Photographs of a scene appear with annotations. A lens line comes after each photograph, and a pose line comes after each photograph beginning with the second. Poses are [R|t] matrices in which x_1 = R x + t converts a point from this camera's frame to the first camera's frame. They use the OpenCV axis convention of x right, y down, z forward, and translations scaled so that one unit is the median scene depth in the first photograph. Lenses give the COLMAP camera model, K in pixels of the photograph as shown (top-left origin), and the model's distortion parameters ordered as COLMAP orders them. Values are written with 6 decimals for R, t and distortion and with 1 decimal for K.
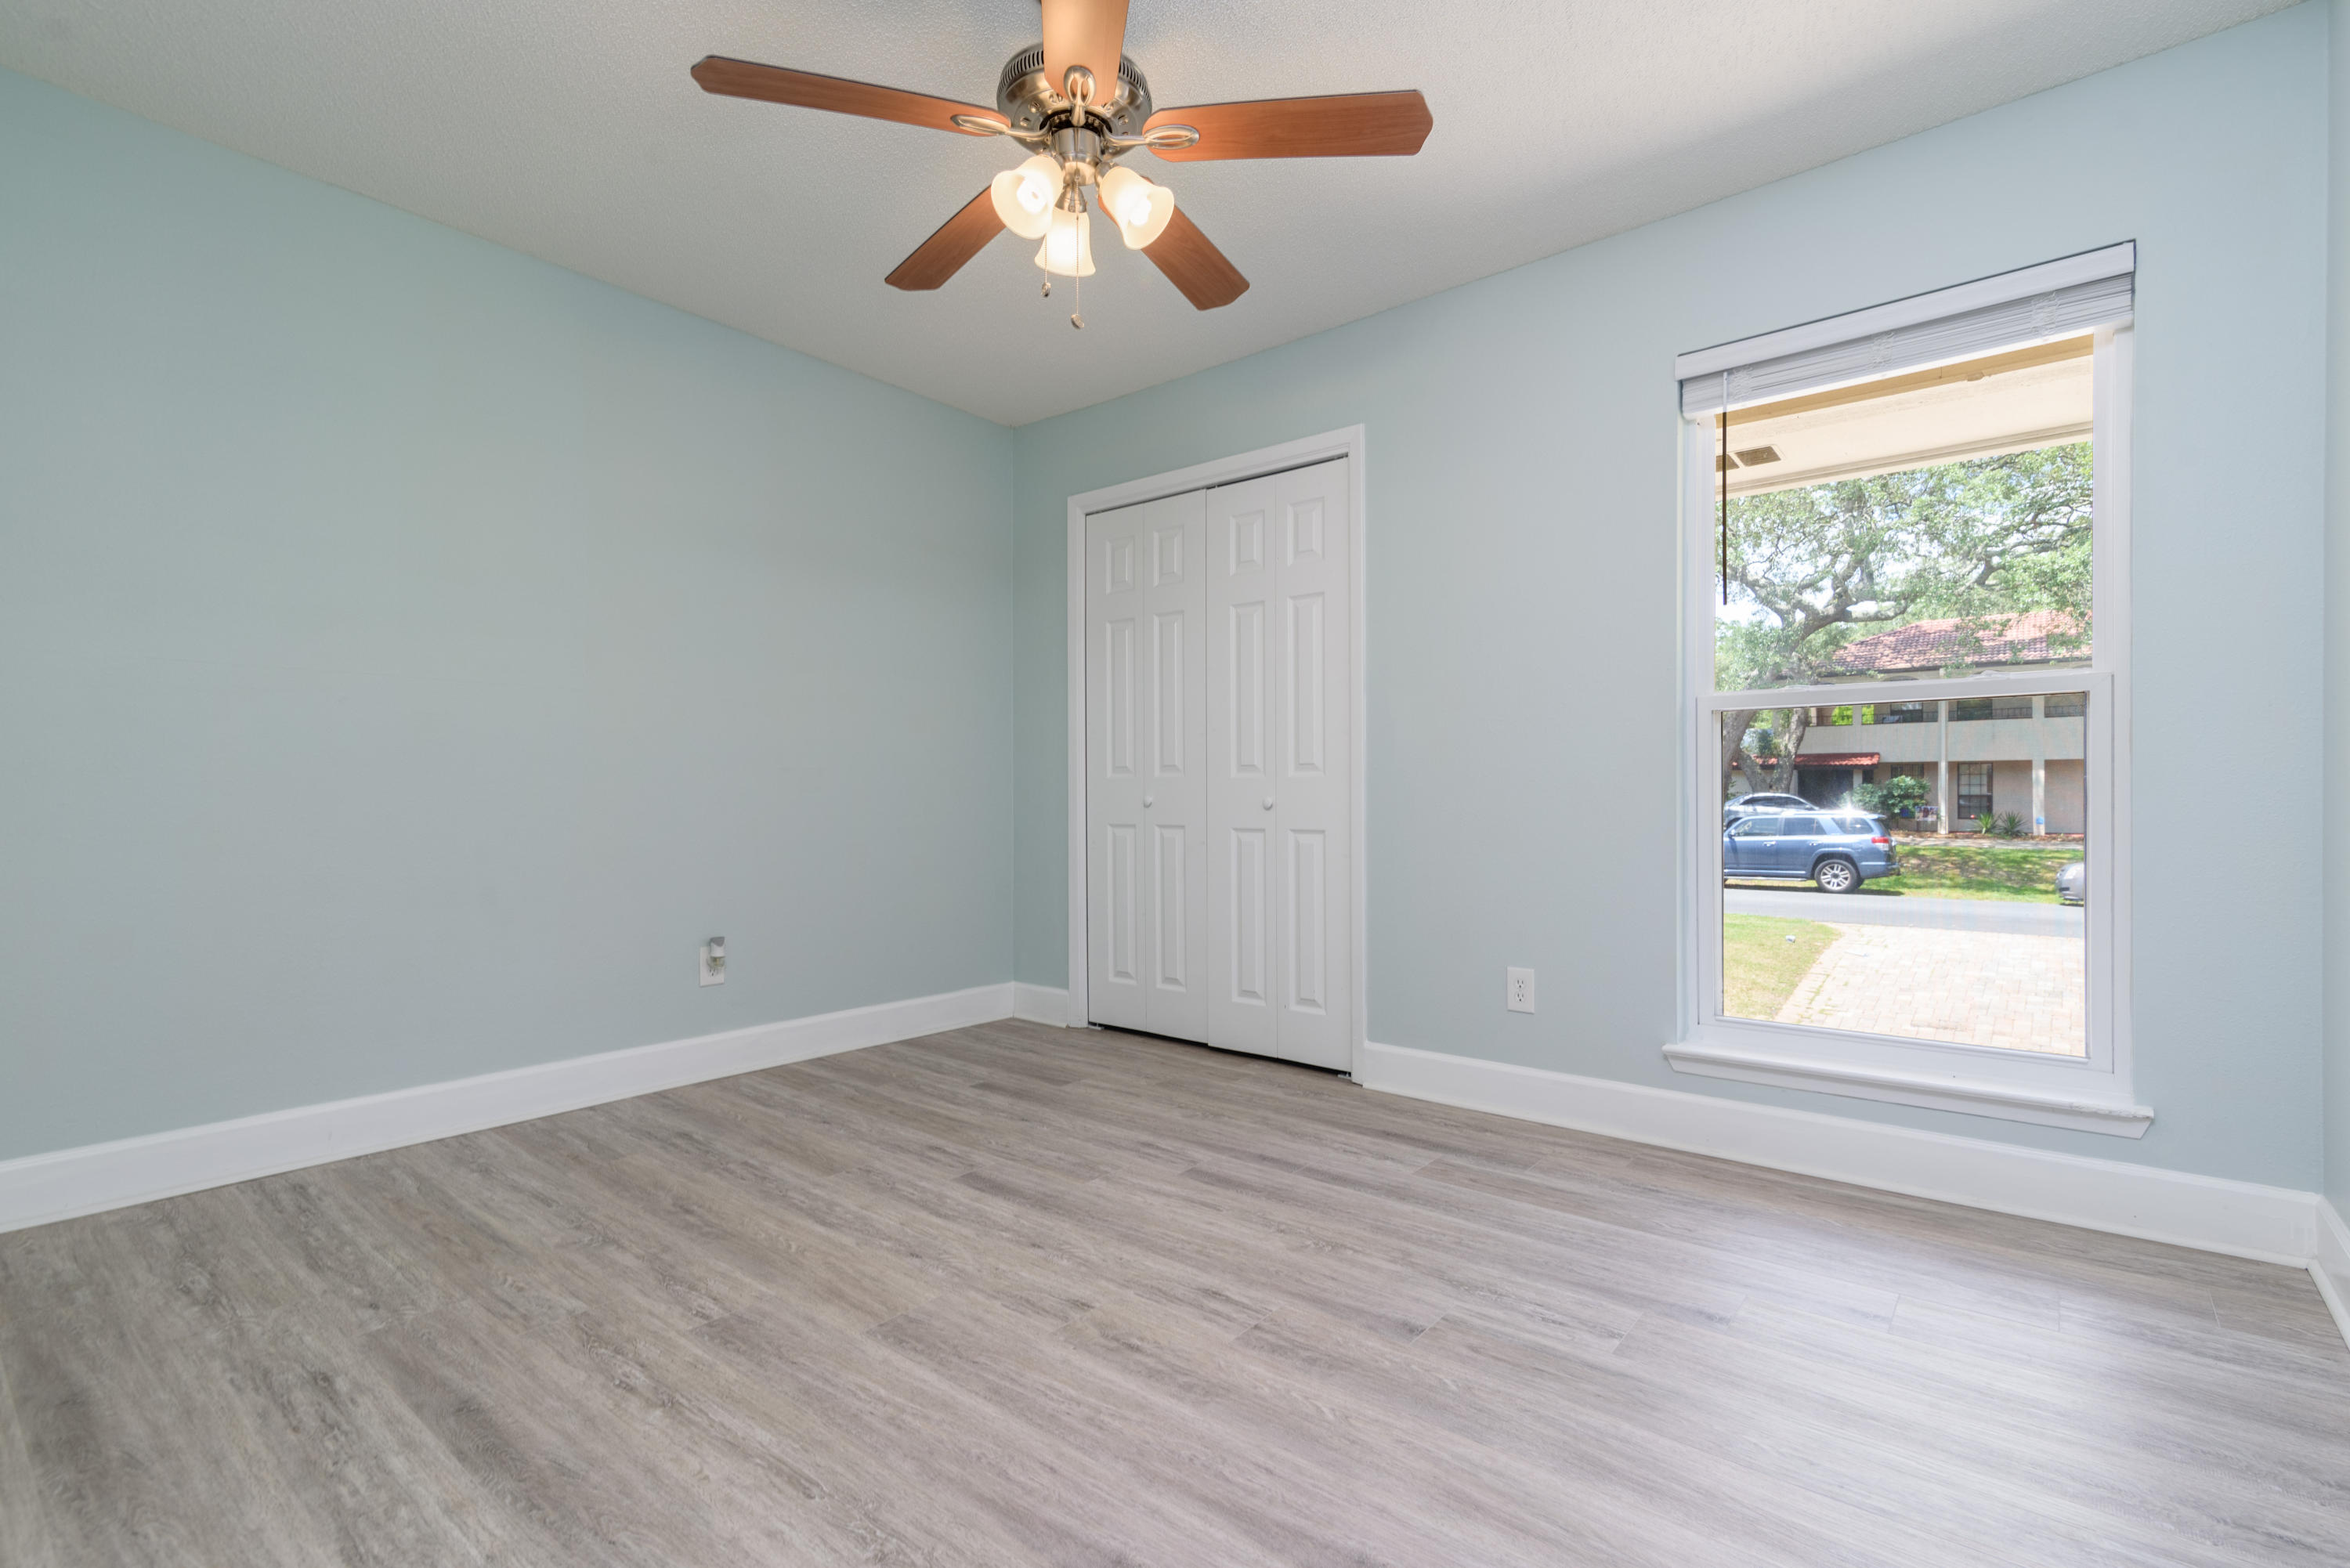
lens RADIAL K [[1053.0, 0, 1181.9], [0, 1053.0, 785.2], [0, 0, 1]] dist [-0.000102, 0.000752]
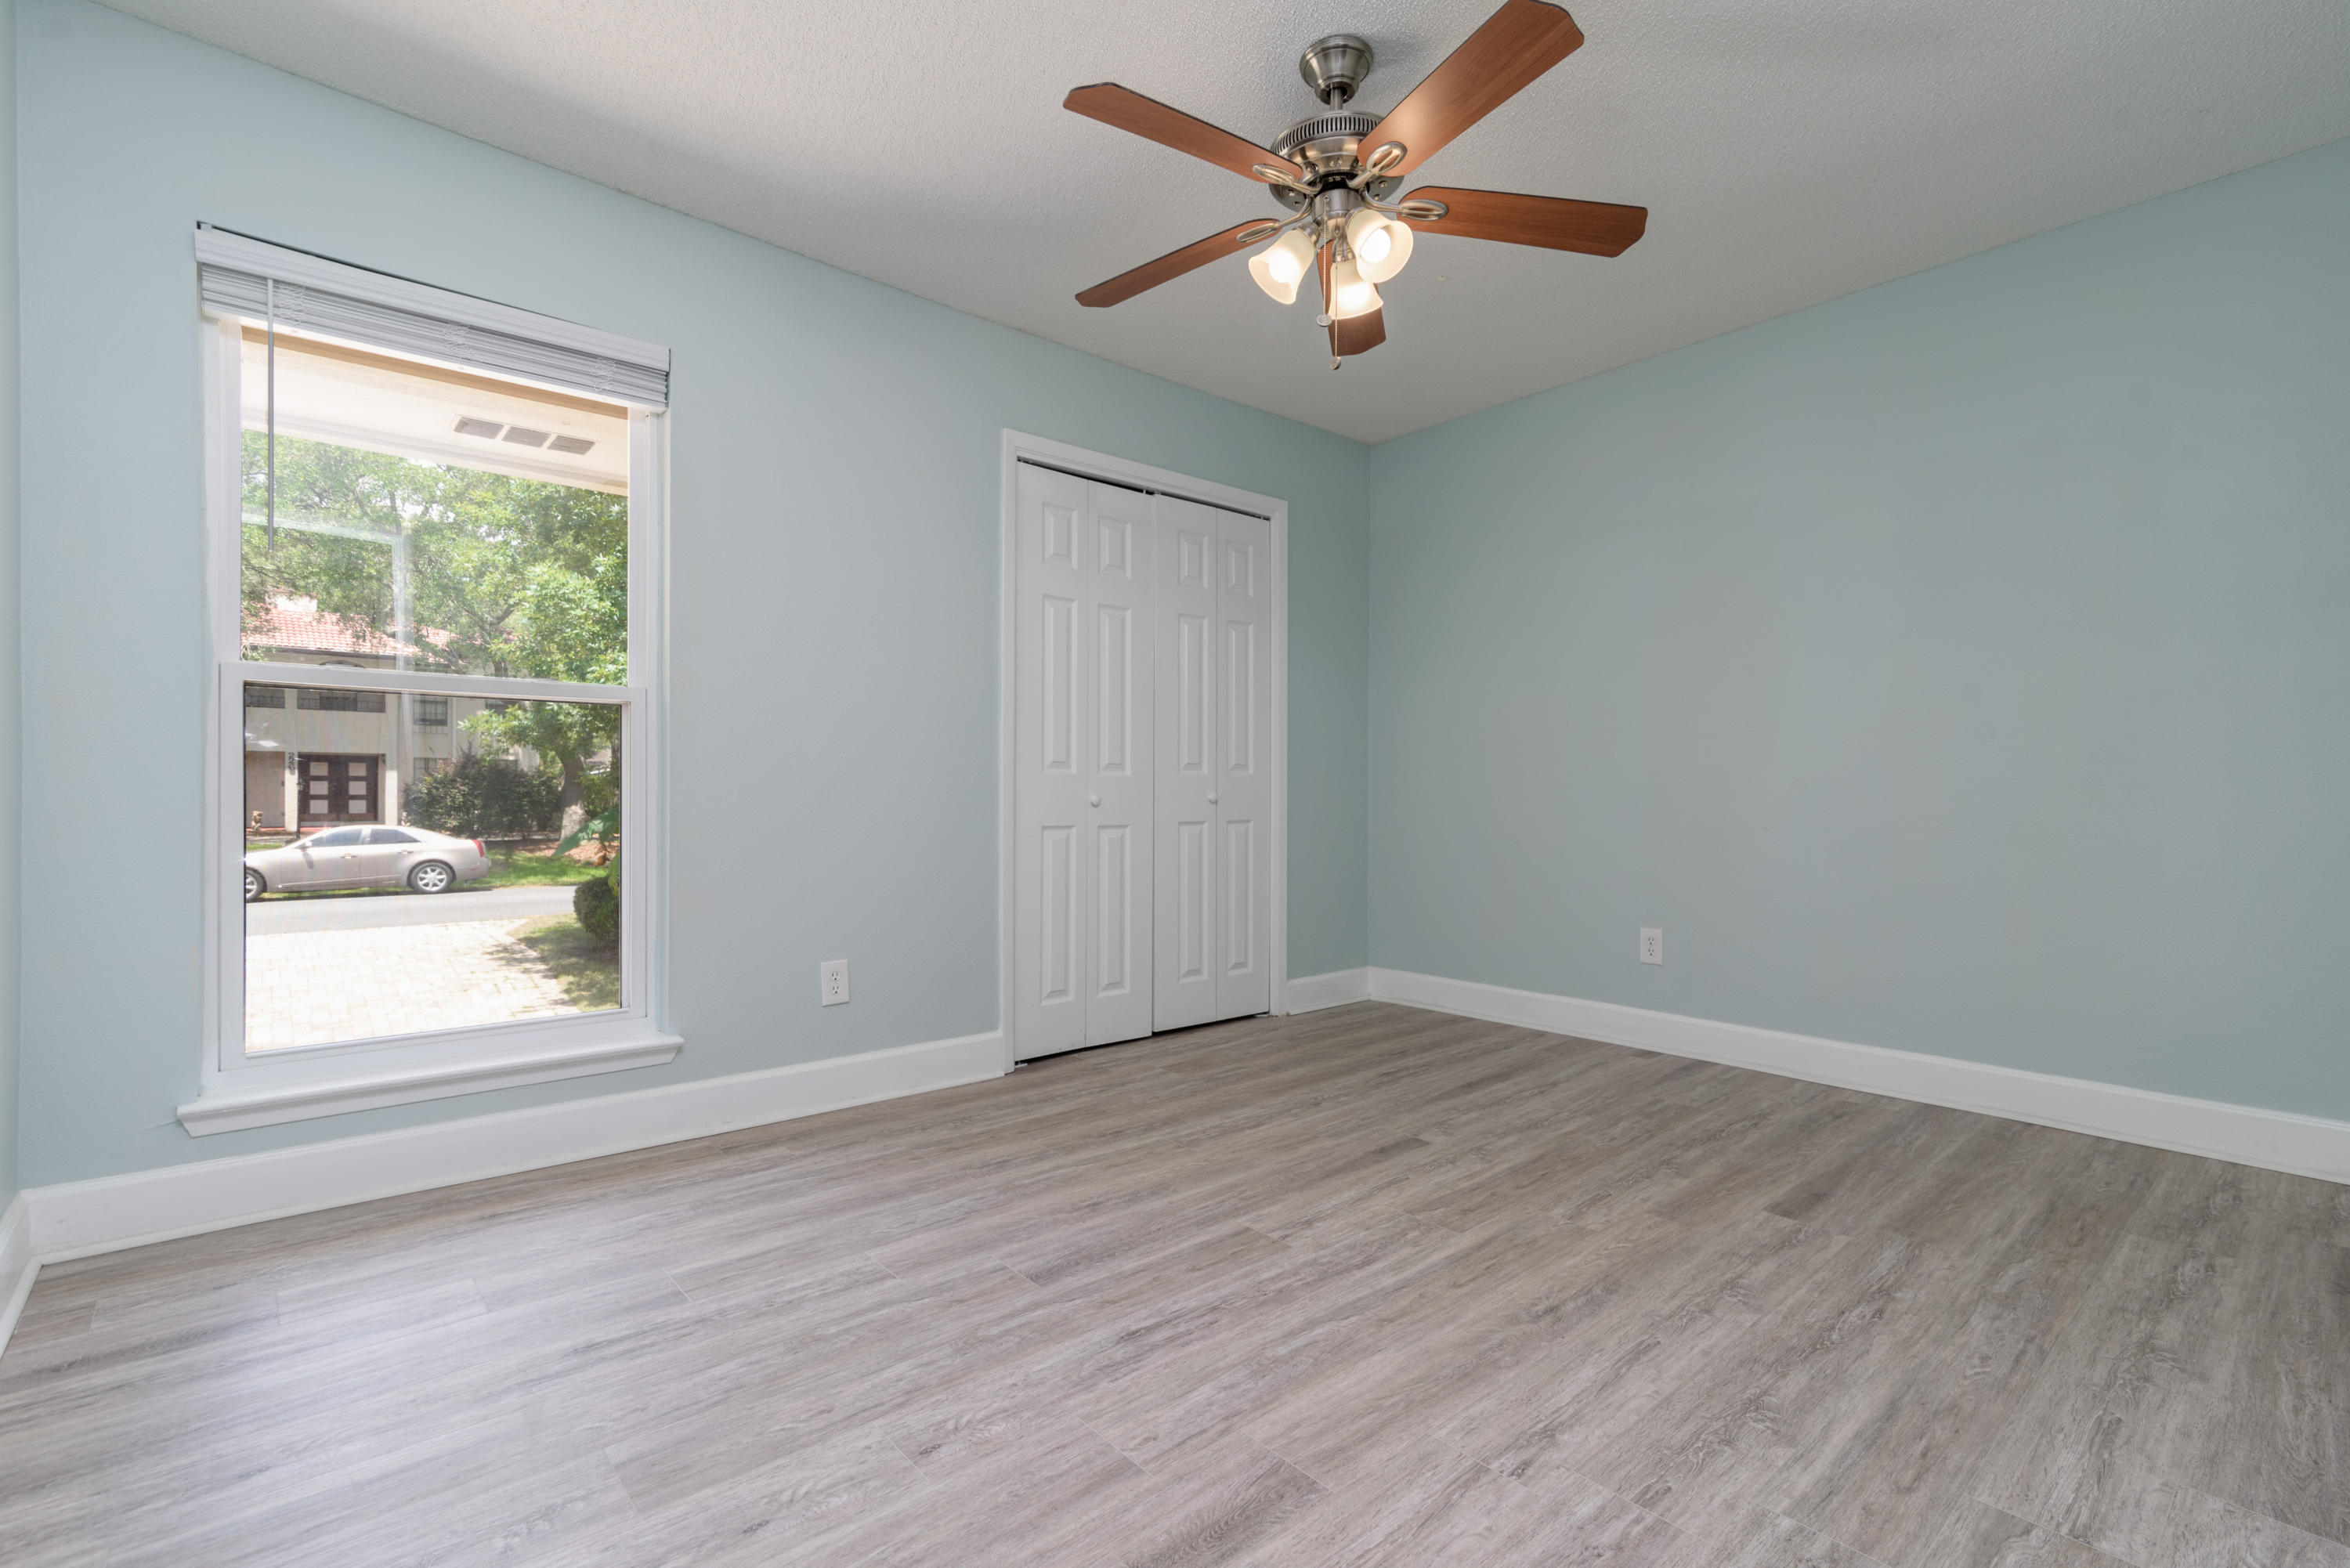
lens RADIAL K [[1053.0, 0, 1181.9], [0, 1053.0, 785.2], [0, 0, 1]] dist [-0.000102, 0.000752]
pose [[0.169965, 0.014973, 0.985336, -0.216865], [-0.021848, 0.999696, -0.011422, 0.002720], [-0.985208, -0.019587, 0.170240, 0.171353]]
